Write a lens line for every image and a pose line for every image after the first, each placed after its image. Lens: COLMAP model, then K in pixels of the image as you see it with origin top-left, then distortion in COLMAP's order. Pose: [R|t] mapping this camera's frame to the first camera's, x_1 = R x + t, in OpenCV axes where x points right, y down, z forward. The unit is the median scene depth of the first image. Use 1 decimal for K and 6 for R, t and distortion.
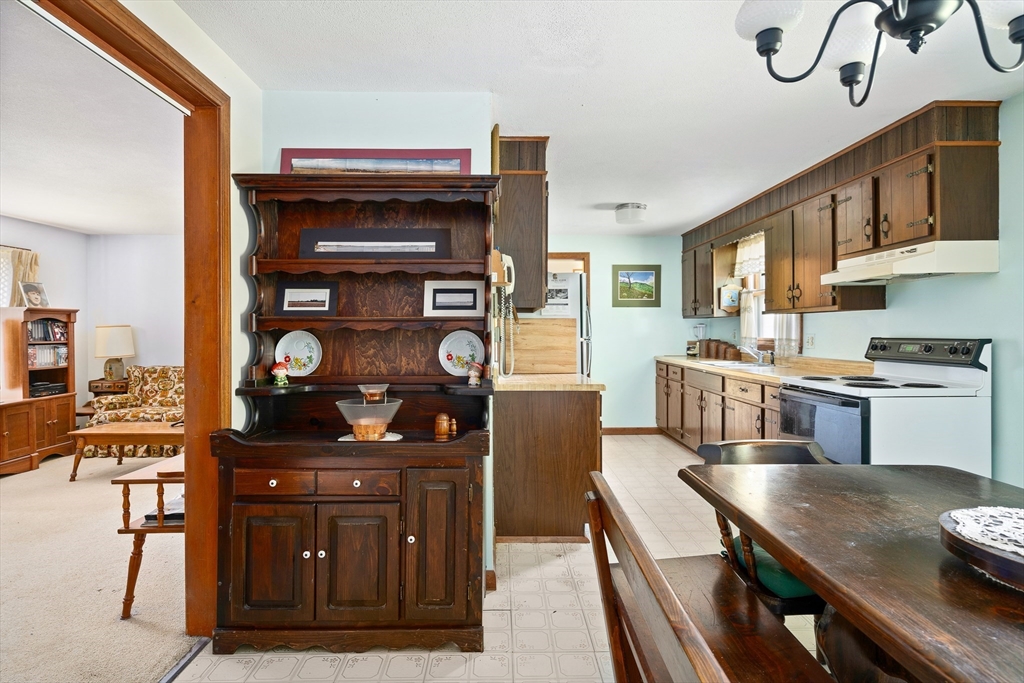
lens RADIAL K [[537.7, 0, 509.3], [0, 537.7, 331.2], [0, 0, 1]] dist [0.001891, -0.000038]
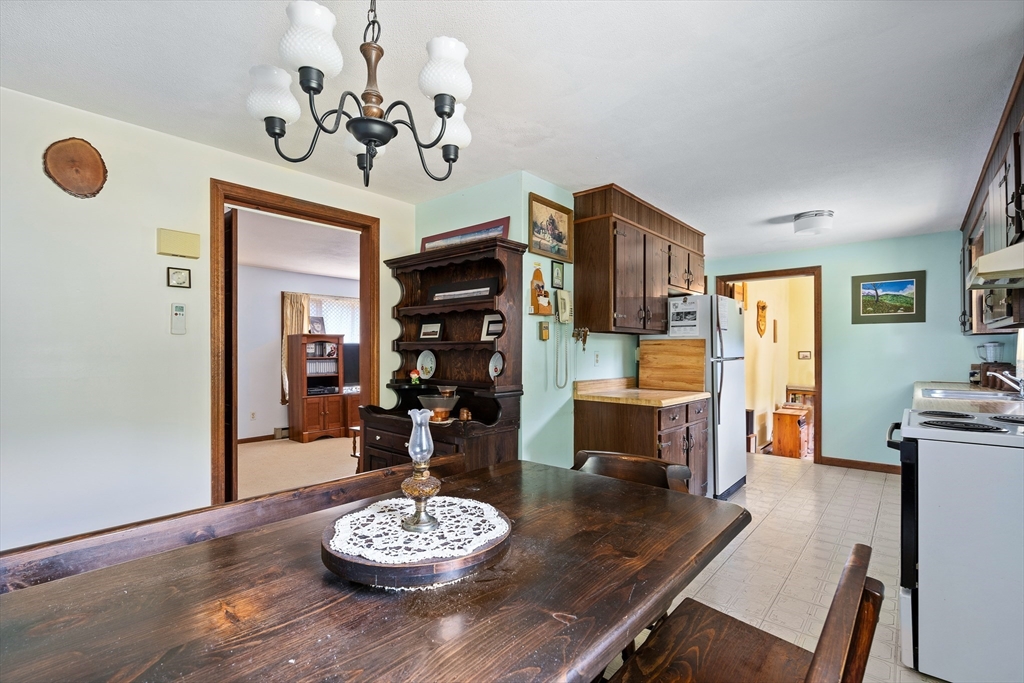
lens RADIAL K [[467.4, 0, 508.7], [0, 467.4, 349.7], [0, 0, 1]] dist [-0.000696, -0.000060]
pose [[0.746316, 0.002149, -0.665588, 0.415535], [-0.002241, 0.999997, 0.000715, -0.002539], [0.665588, 0.000958, 0.746319, 0.071403]]
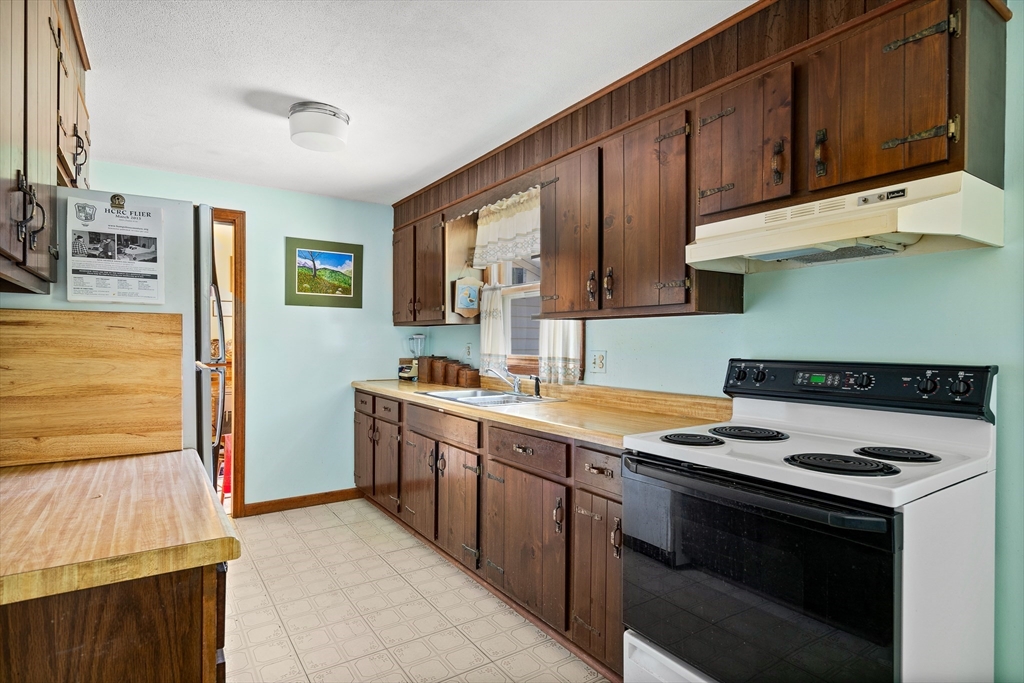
lens RADIAL K [[537.5, 0, 512.0], [0, 537.5, 341.5], [0, 0, 1]] dist [0.001481, 0.000040]
pose [[0.836333, 0.007859, 0.548165, 0.104036], [-0.006948, 0.999969, -0.003736, -0.002848], [-0.548178, -0.000684, 0.836362, 0.496518]]
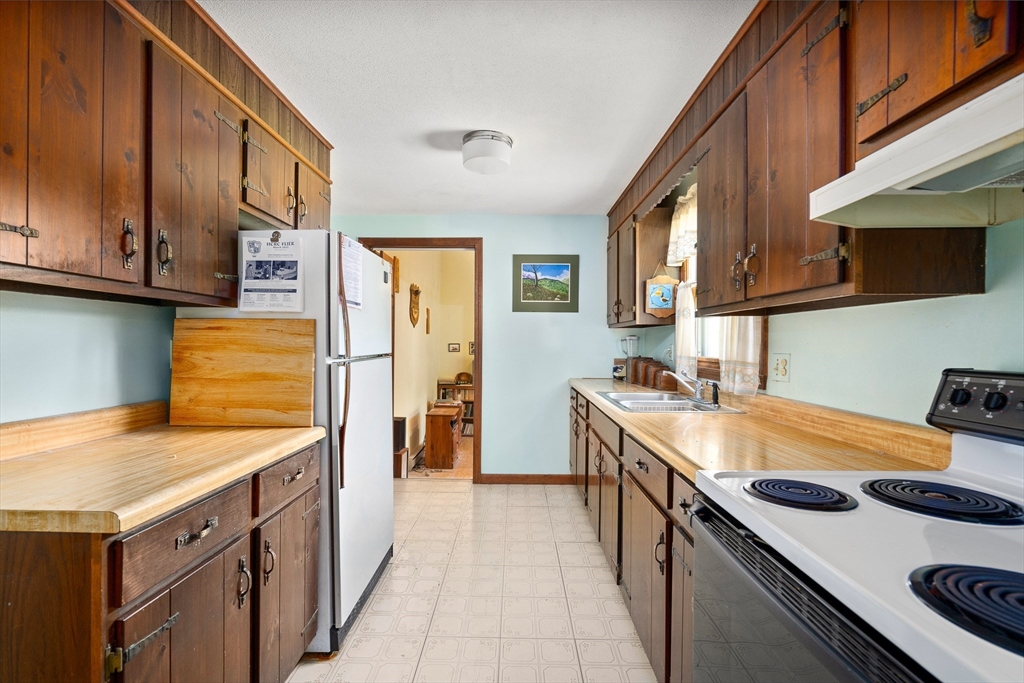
lens RADIAL K [[463.2, 0, 508.8], [0, 463.2, 343.2], [0, 0, 1]] dist [0.000099, 0.000589]
pose [[0.999549, 0.009553, -0.028487, 0.301958], [-0.009542, 0.999954, 0.000539, -0.002418], [0.028491, -0.000267, 0.999594, 0.533015]]
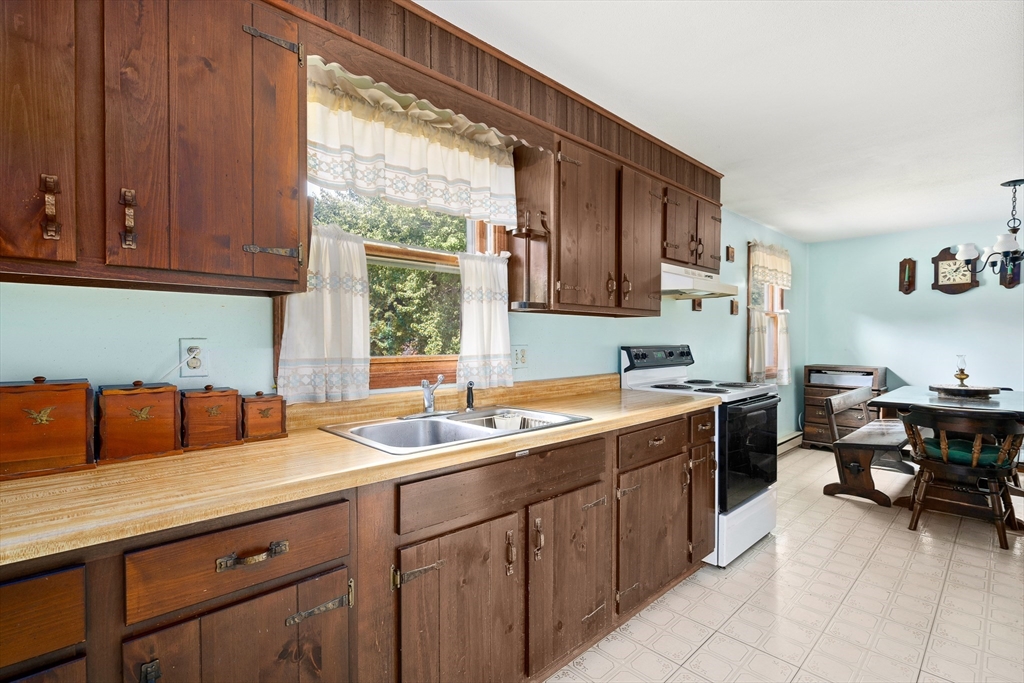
lens RADIAL K [[463.2, 0, 508.8], [0, 463.2, 343.2], [0, 0, 1]] dist [0.000099, 0.000589]
pose [[-0.670178, -0.000544, 0.742200, 0.160650], [0.004973, 0.999974, 0.005224, 0.000291], [-0.742184, 0.007192, -0.670158, 1.358551]]
